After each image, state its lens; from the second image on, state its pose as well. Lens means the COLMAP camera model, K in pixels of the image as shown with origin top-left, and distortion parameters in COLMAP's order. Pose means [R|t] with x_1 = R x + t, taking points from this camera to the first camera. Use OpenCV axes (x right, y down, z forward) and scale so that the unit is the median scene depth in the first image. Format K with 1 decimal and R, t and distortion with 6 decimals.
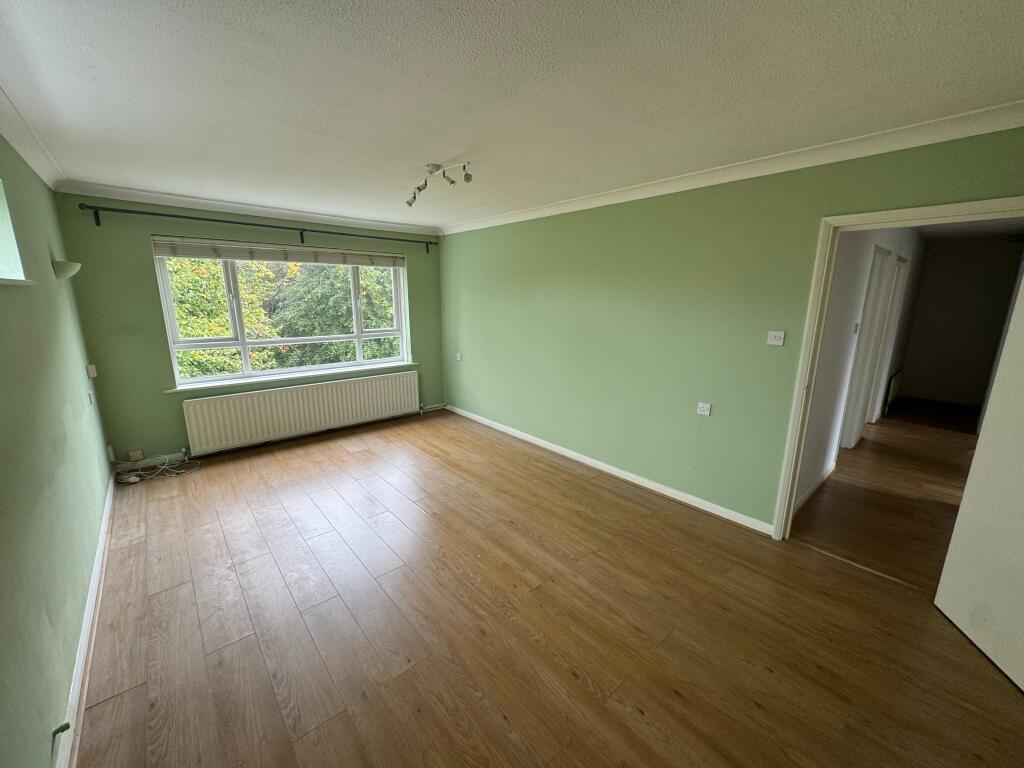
lens RADIAL K [[407.6, 0, 512.0], [0, 407.6, 385.8], [0, 0, 1]] dist [0.000307, -0.000077]
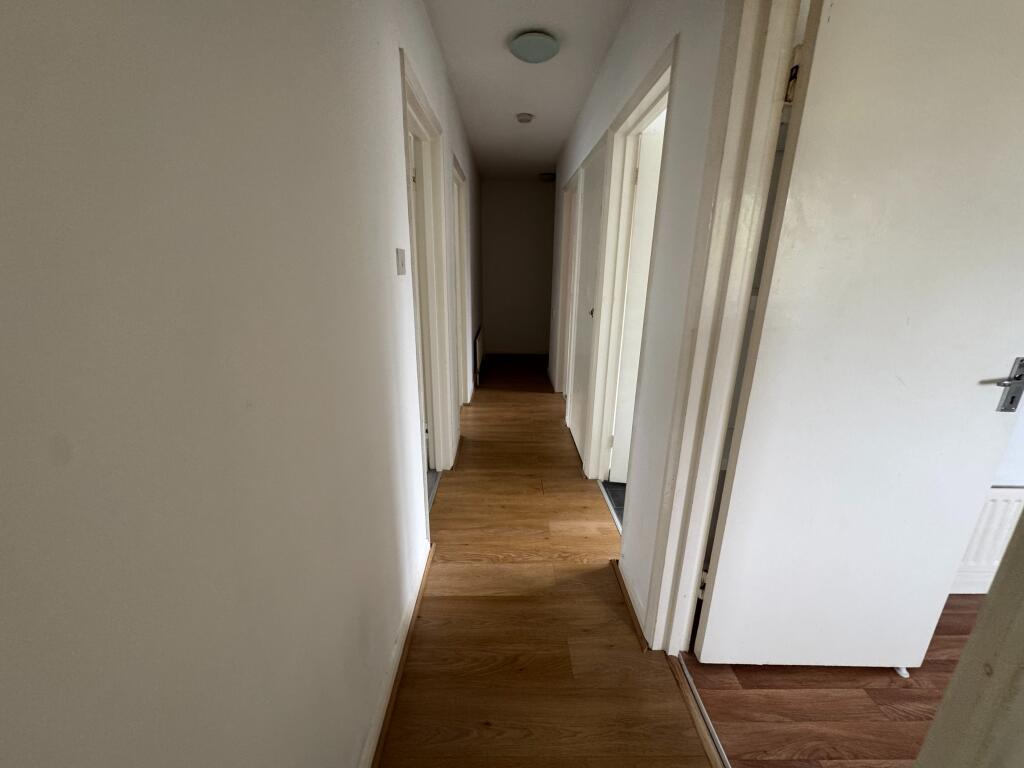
lens RADIAL K [[407.6, 0, 511.6], [0, 407.6, 383.1], [0, 0, 1]] dist [0.000307, -0.000077]
pose [[0.653305, -0.215512, 0.725773, 0.396700], [0.156612, 0.976364, 0.148948, -0.045674], [-0.740719, 0.016356, 0.671616, 0.432979]]
